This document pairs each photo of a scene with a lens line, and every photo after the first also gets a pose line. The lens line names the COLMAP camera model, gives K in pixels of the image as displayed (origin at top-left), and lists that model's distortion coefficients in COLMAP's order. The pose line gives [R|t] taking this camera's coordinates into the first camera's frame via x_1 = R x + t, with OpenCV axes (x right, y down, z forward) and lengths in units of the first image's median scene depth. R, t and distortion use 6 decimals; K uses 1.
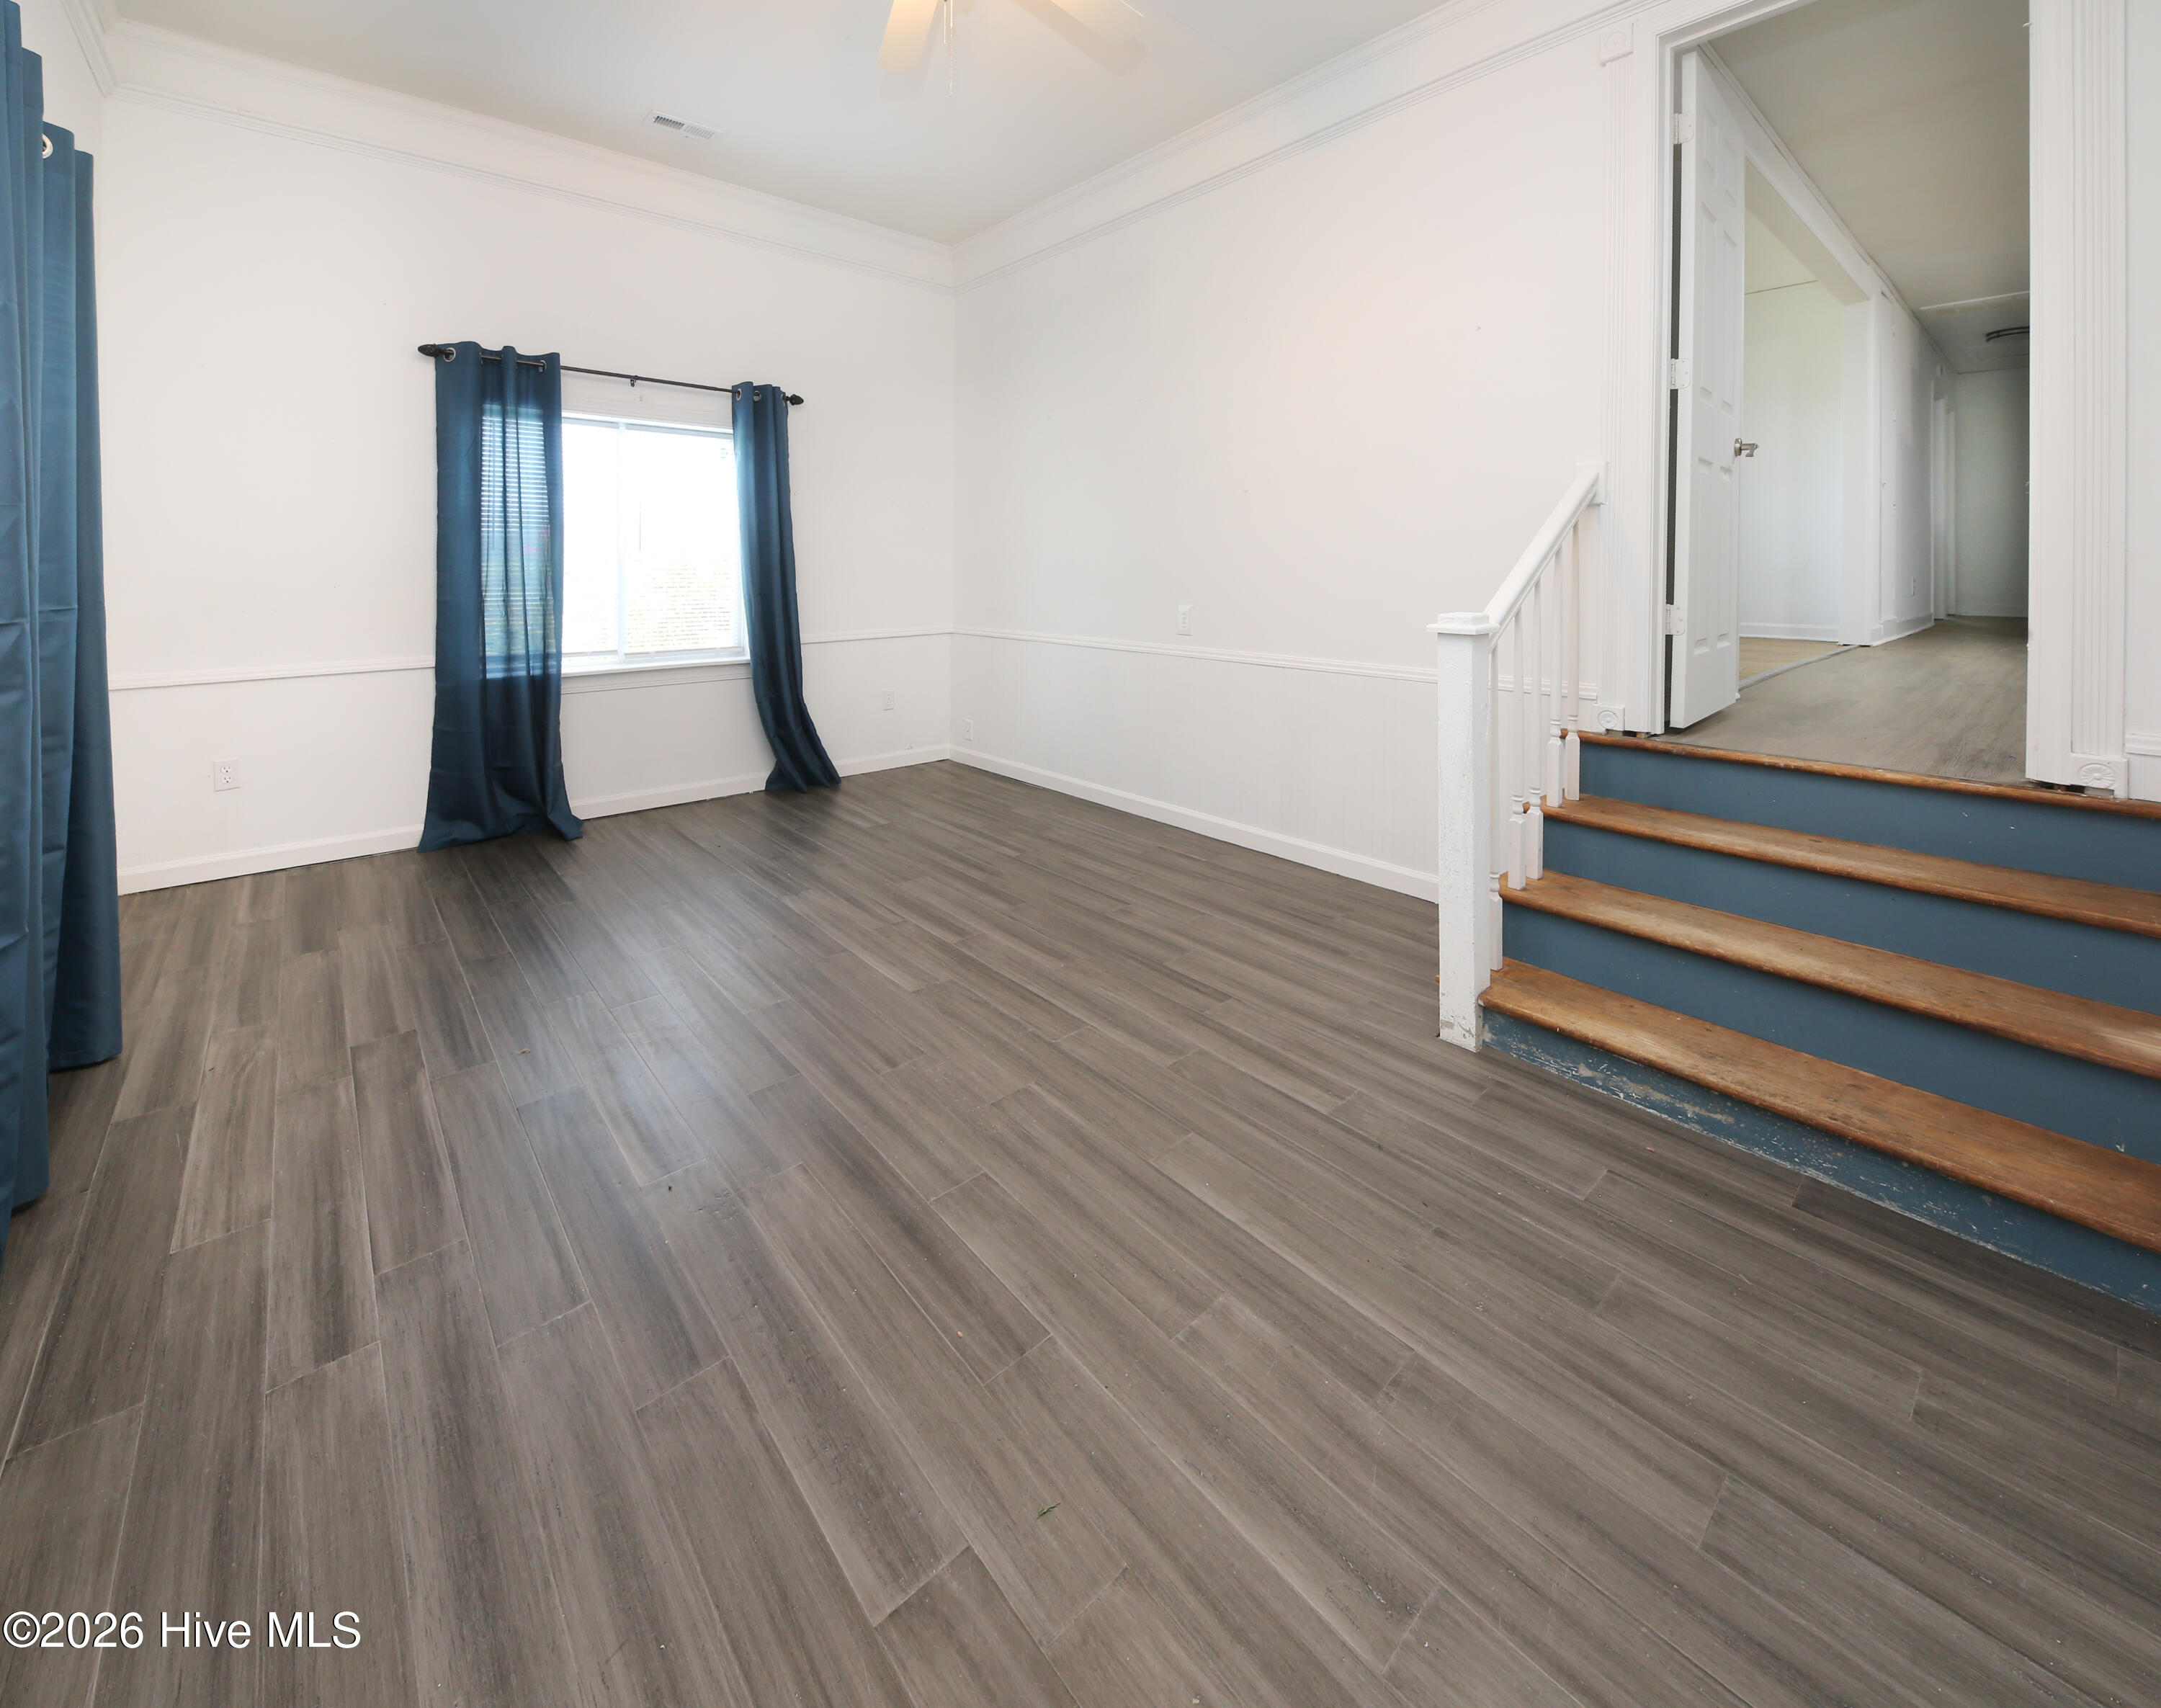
lens RADIAL K [[835.1, 0, 1082.1], [0, 835.1, 852.5], [0, 0, 1]] dist [0.002949, 0.000388]
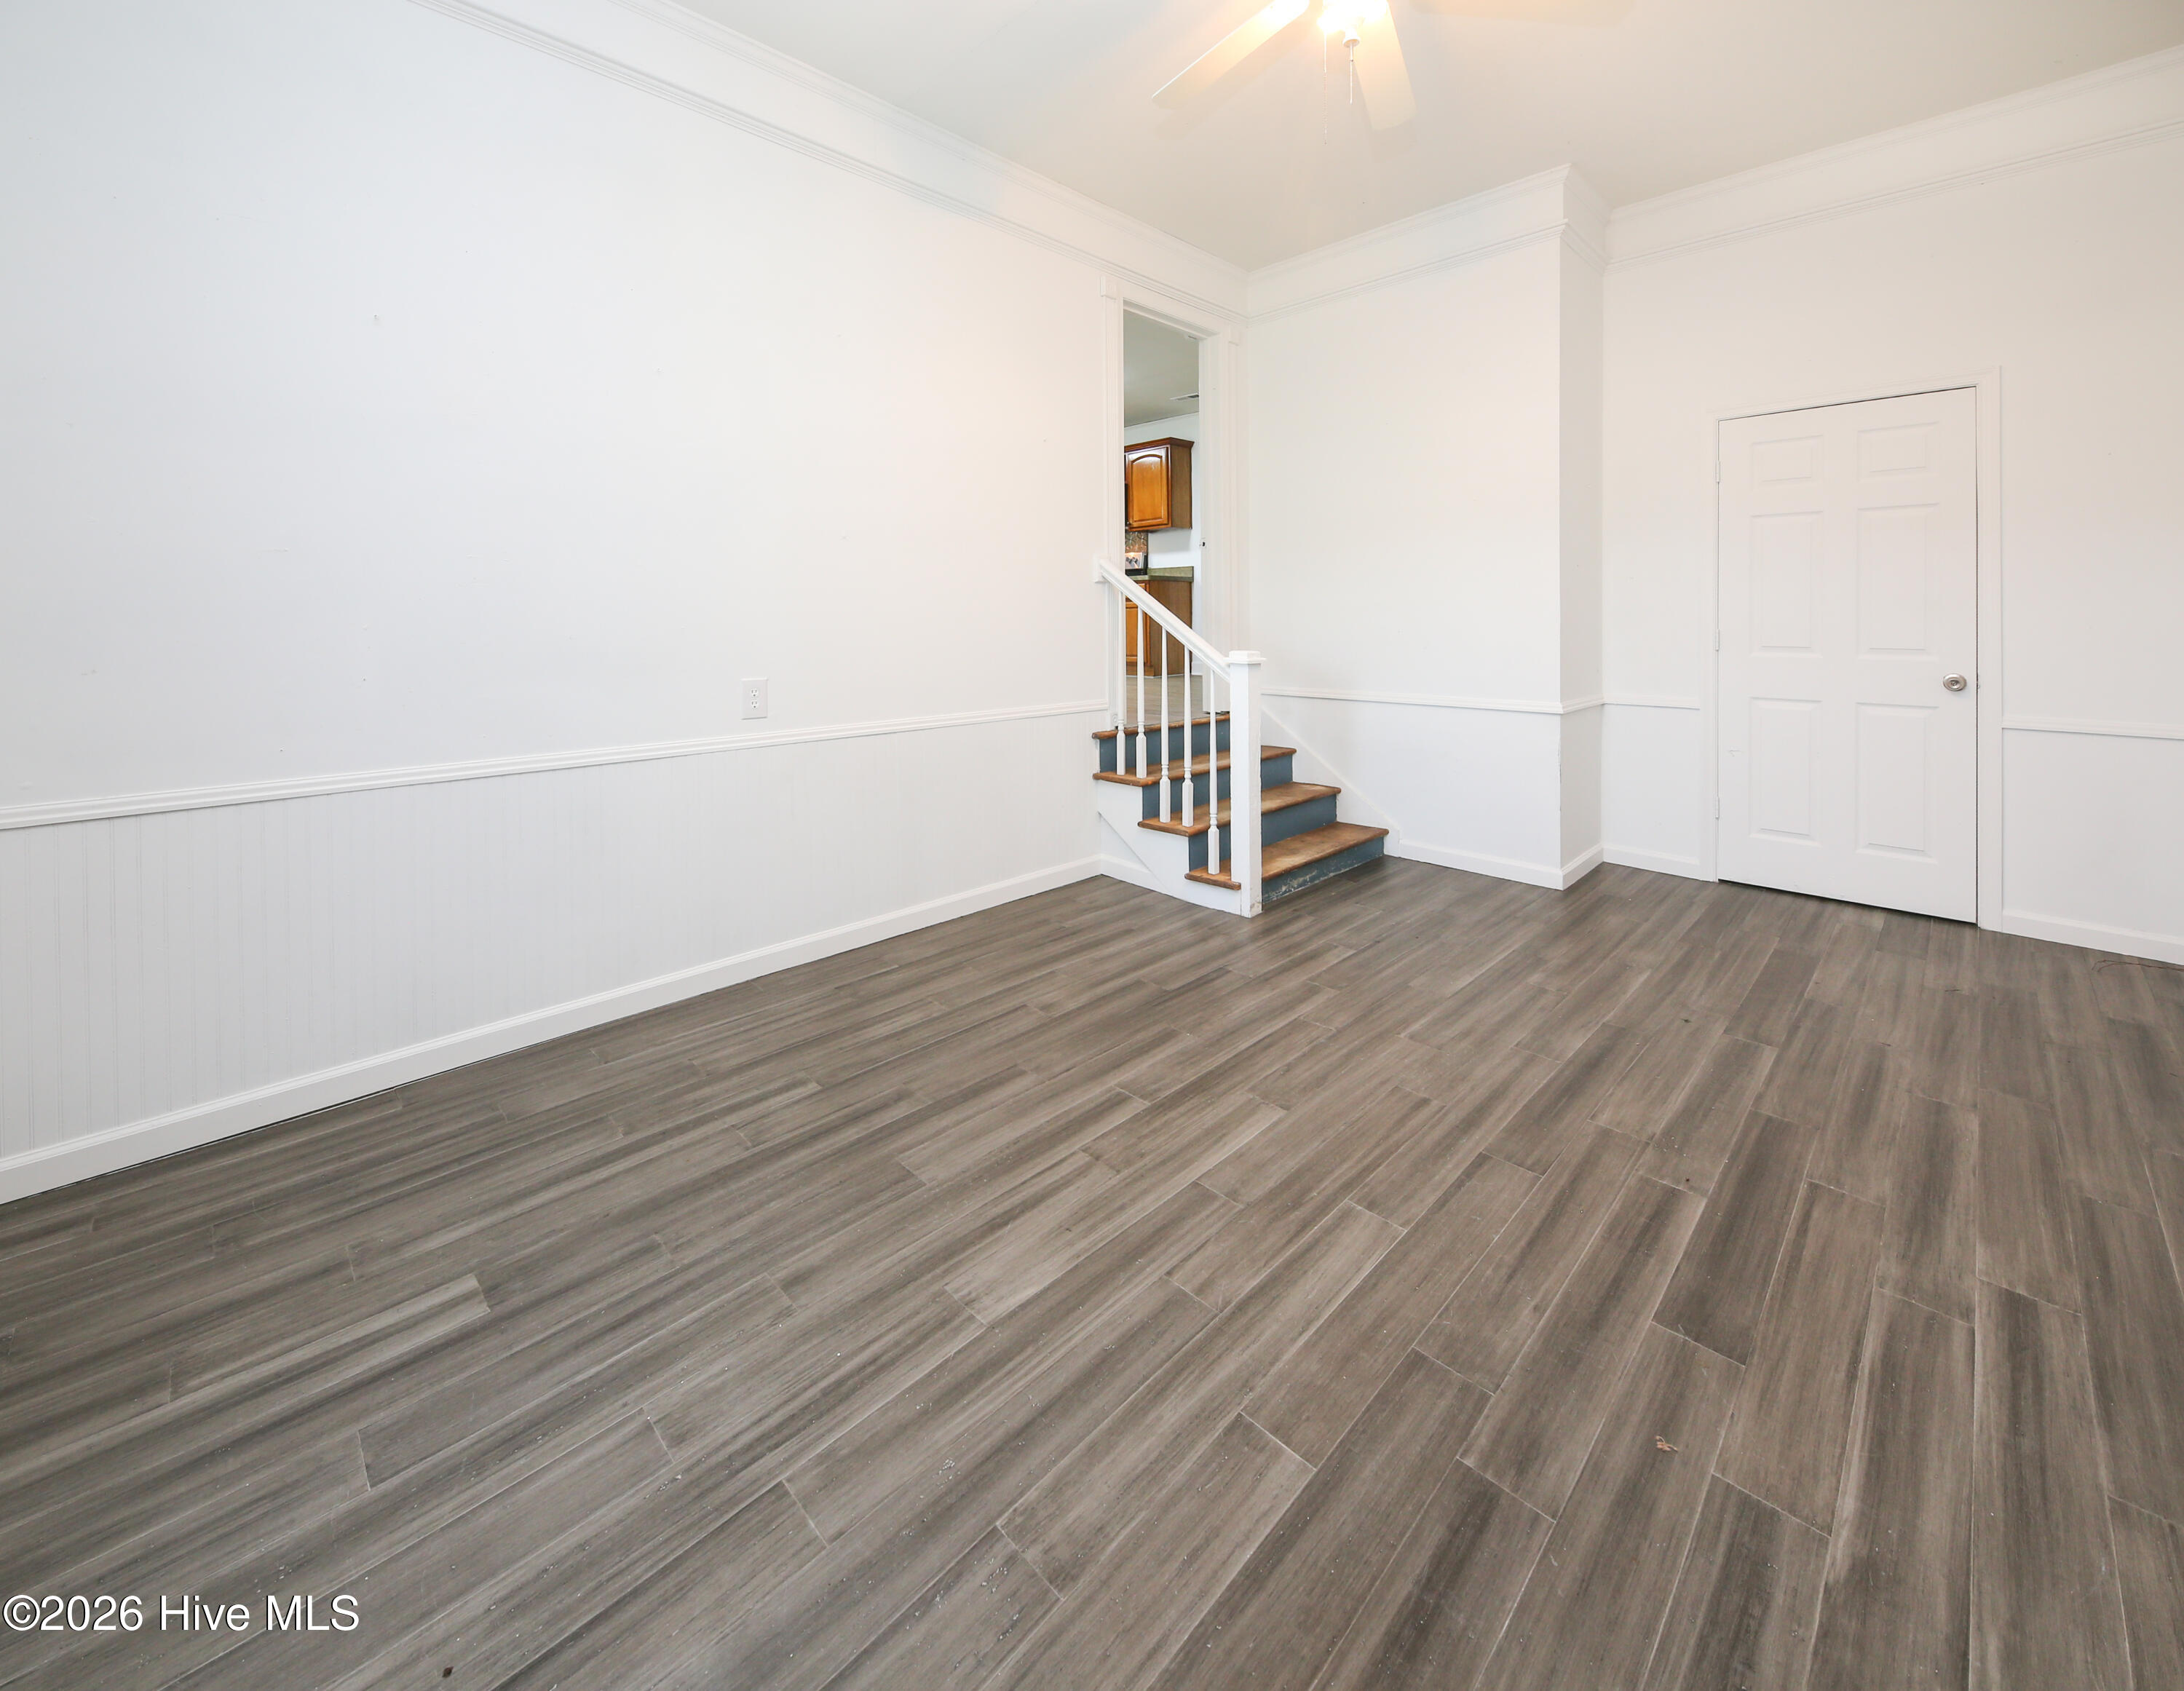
lens RADIAL K [[882.0, 0, 1092.5], [0, 882.0, 846.3], [0, 0, 1]] dist [-0.002734, -0.001185]
pose [[-0.072533, -0.250440, 0.965411, -1.352193], [0.331869, 0.906743, 0.260154, -0.516475], [-0.940533, 0.339259, 0.017345, 1.470796]]
